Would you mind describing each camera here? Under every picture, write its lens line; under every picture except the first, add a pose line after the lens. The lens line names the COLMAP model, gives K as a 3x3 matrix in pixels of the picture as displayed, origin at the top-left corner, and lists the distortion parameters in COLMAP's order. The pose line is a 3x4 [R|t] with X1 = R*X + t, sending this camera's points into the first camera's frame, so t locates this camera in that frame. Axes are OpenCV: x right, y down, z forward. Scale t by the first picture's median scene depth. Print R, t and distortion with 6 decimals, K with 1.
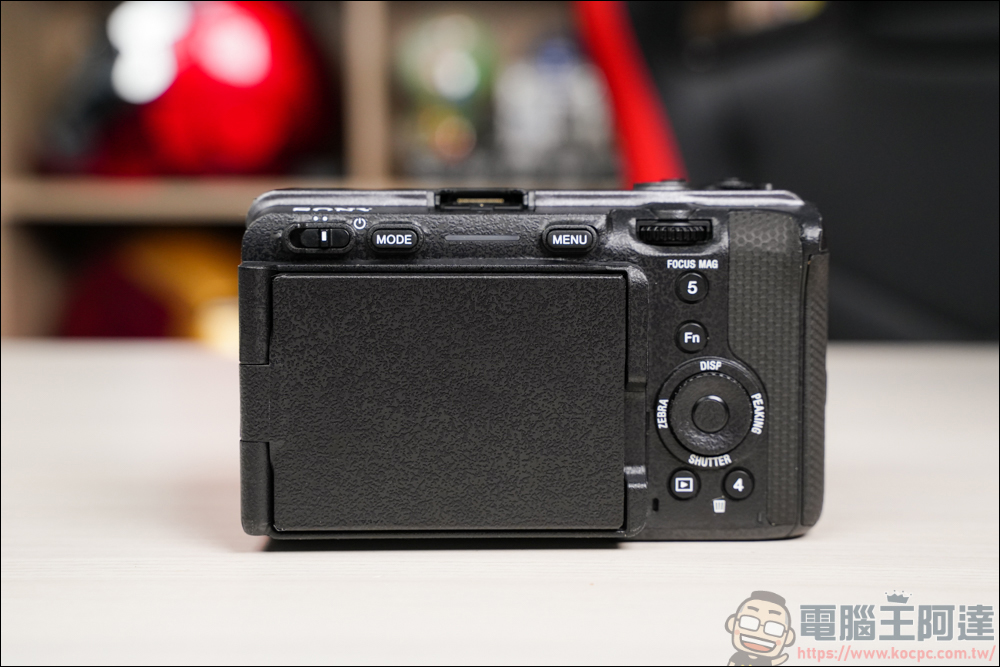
lens RADIAL K [[1682.0, 0, 500.0], [0, 1682.0, 333.5], [0, 0, 1]] dist [0.167906, 0.042422]
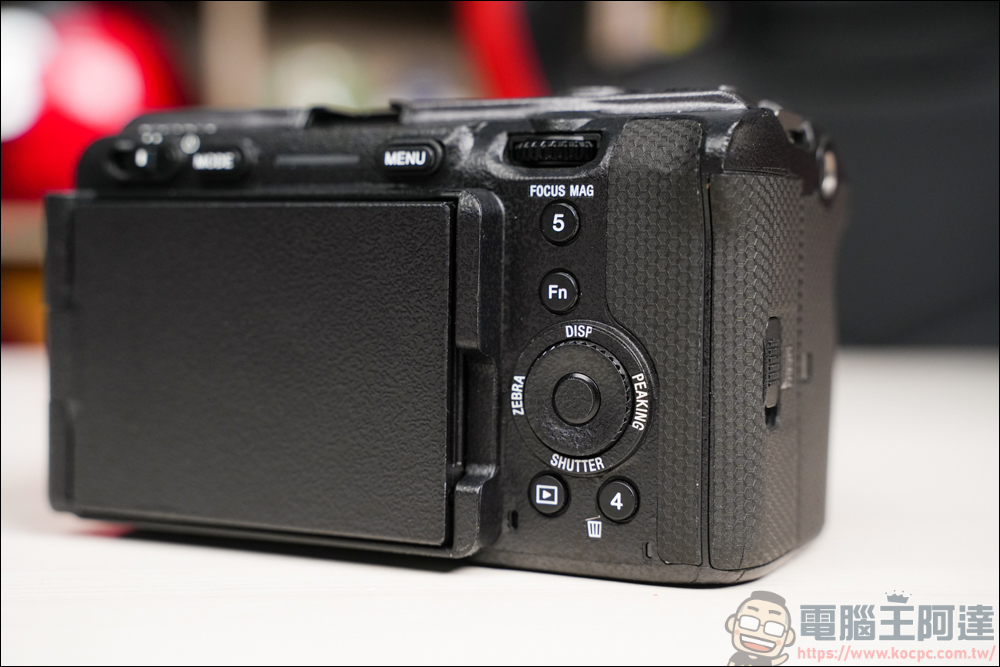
lens RADIAL K [[1682.0, 0, 500.0], [0, 1682.0, 333.5], [0, 0, 1]] dist [0.167906, 0.042422]
pose [[0.871464, 0.030933, -0.489484, 0.447755], [-0.050436, 0.998370, -0.026702, 0.040893], [0.487860, 0.047957, 0.871603, 0.356856]]
